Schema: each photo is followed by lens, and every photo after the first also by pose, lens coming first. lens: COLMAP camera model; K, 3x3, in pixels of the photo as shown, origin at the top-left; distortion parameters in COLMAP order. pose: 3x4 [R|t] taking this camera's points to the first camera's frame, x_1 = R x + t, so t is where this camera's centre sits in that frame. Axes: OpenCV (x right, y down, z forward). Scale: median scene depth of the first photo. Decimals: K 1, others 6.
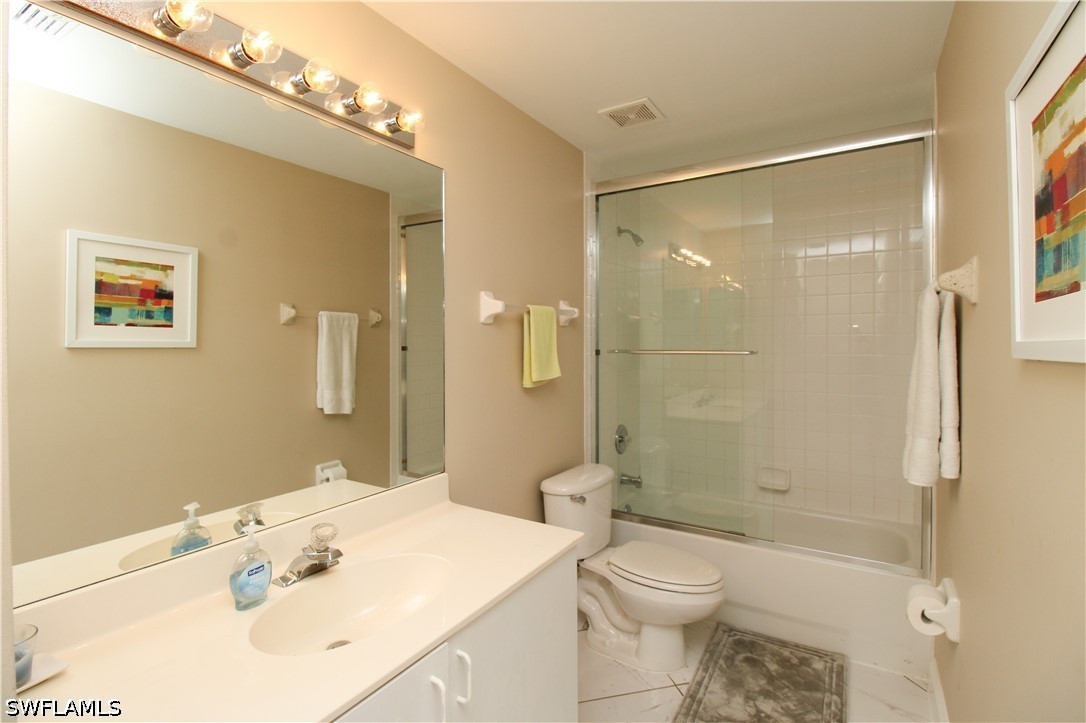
lens RADIAL K [[497.0, 0, 540.9], [0, 497.0, 351.3], [0, 0, 1]] dist [-0.000736, -0.000044]
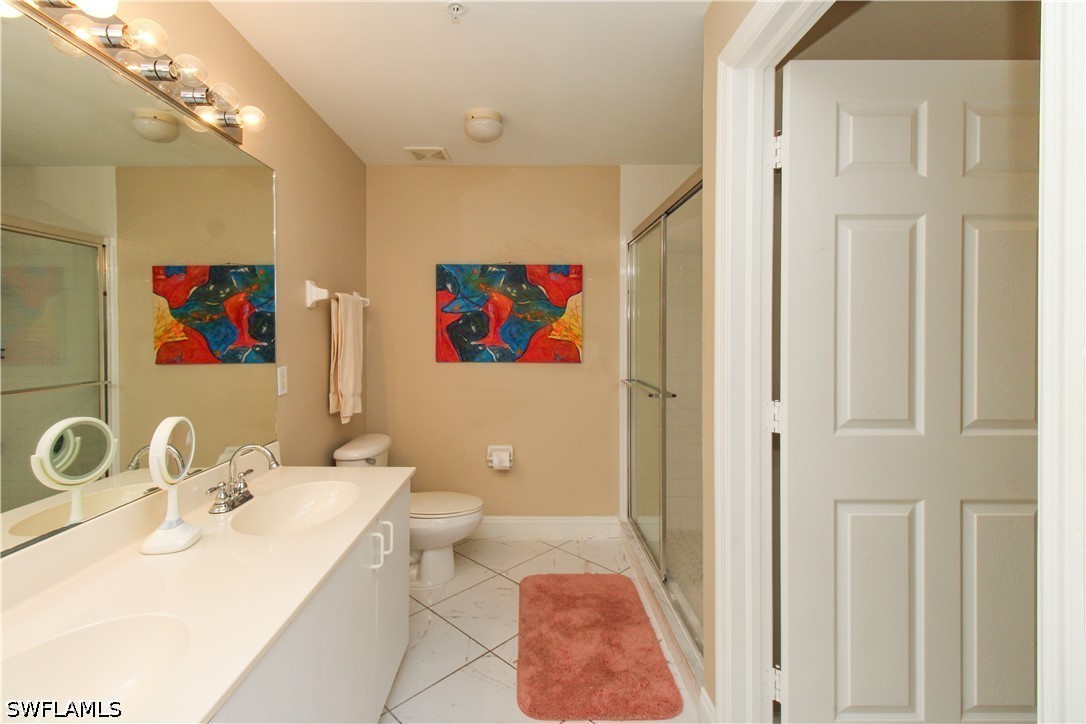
lens RADIAL K [[495.5, 0, 537.5], [0, 495.5, 344.4], [0, 0, 1]] dist [0.016897, -0.013513]
pose [[0.828489, 0.000952, 0.560005, -0.322993], [0.002764, 0.999979, -0.005789, 0.036480], [-0.559999, 0.006344, 0.828469, -0.258817]]
